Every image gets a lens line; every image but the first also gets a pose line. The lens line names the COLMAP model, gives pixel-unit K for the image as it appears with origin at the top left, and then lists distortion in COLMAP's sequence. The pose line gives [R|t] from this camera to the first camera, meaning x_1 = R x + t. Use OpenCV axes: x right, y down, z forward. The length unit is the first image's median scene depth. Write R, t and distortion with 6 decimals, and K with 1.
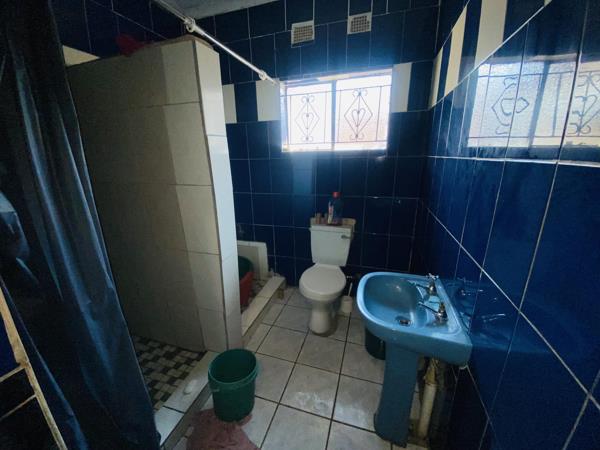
lens RADIAL K [[244.8, 0, 306.3], [0, 244.8, 221.8], [0, 0, 1]] dist [-0.012995, -0.001884]
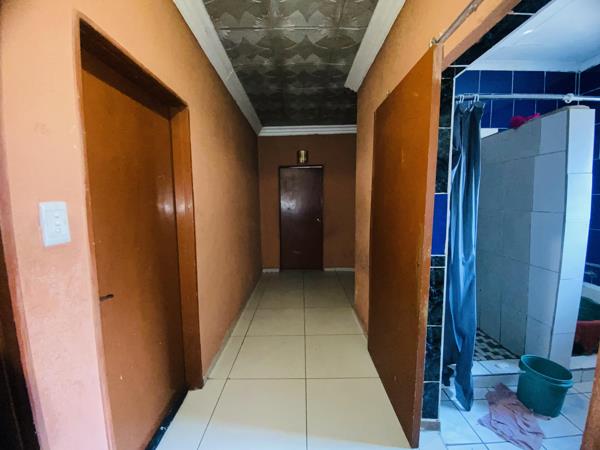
lens RADIAL K [[244.8, 0, 301.9], [0, 244.8, 224.3], [0, 0, 1]] dist [-0.012995, -0.001884]
pose [[0.275658, 0.090056, -0.957028, 0.397753], [-0.249855, 0.968094, 0.019130, 0.206628], [0.928216, 0.233845, 0.289364, -0.545012]]
